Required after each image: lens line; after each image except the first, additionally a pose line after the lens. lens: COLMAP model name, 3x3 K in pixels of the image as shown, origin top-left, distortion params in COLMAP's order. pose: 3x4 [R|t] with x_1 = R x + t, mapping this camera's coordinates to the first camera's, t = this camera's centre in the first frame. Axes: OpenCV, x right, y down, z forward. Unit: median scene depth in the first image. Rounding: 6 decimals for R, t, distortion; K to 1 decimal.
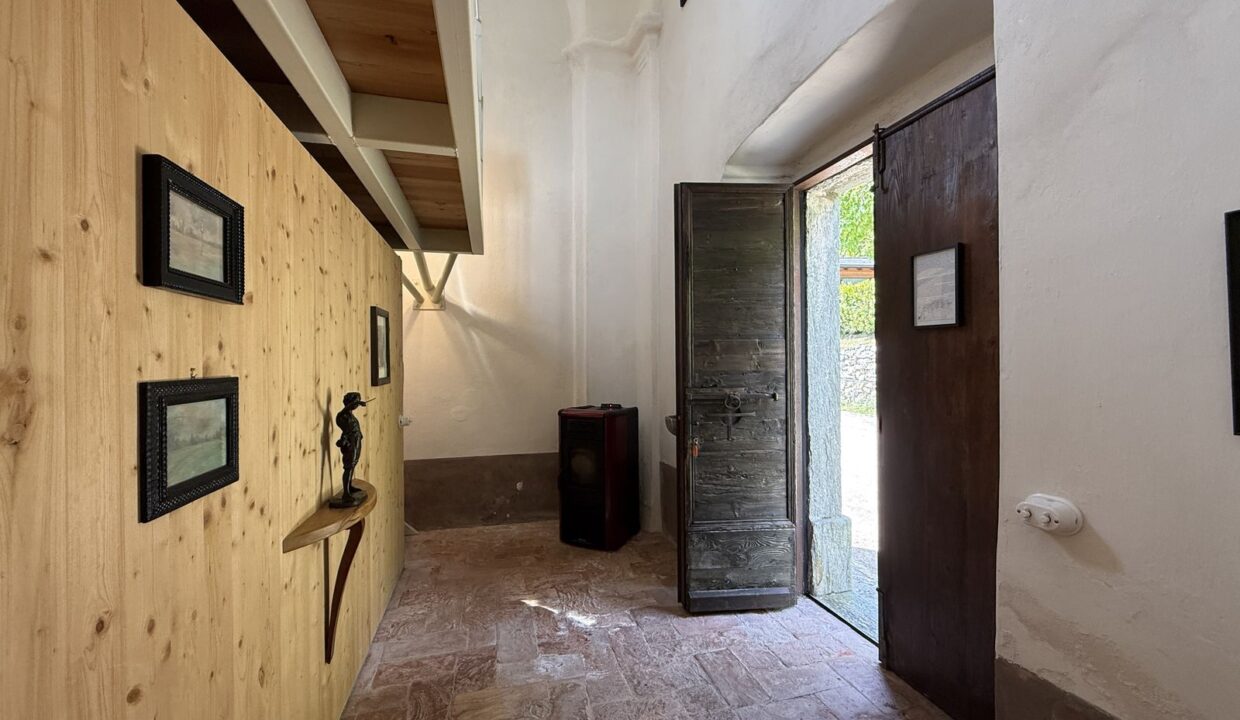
lens RADIAL K [[493.7, 0, 617.7], [0, 493.7, 361.9], [0, 0, 1]] dist [-0.000154, -0.000211]
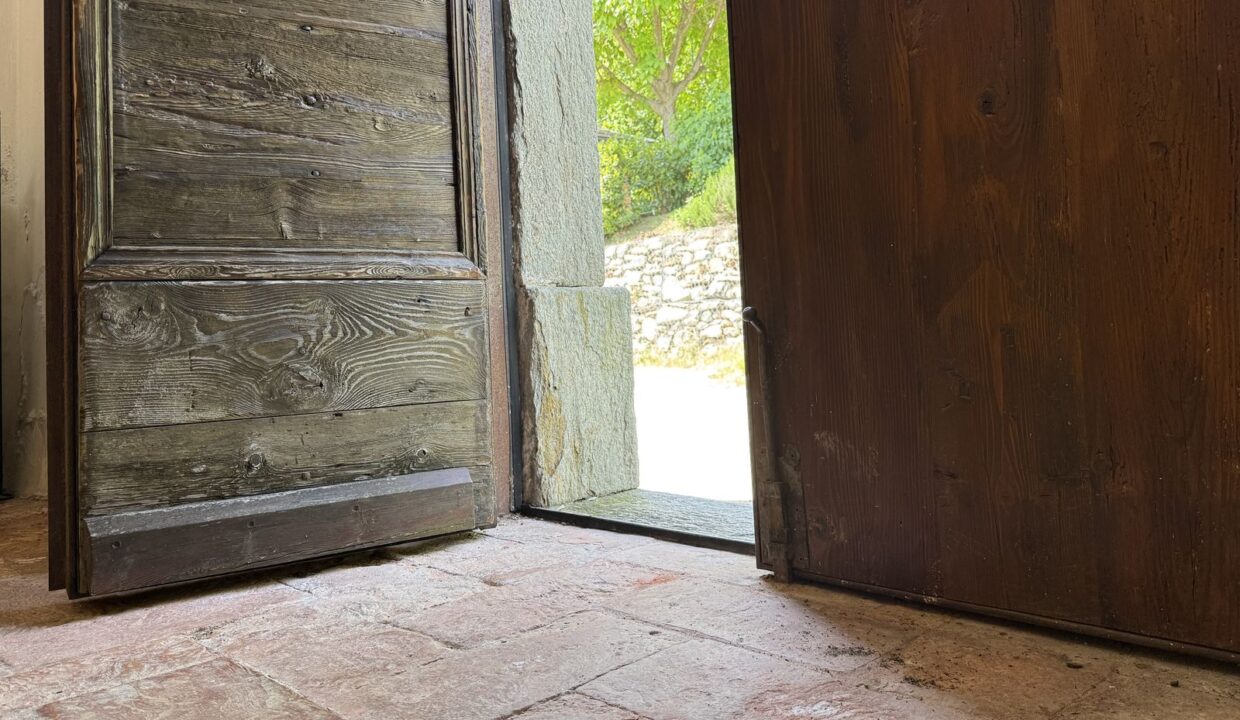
lens RADIAL K [[811.0, 0, 603.1], [0, 811.0, 361.0], [0, 0, 1]] dist [0.108734, -0.146174]
pose [[0.880905, -0.001742, 0.473291, 0.176536], [0.039584, 0.996761, -0.070008, 0.426481], [-0.471636, 0.080405, 0.878120, 0.500083]]
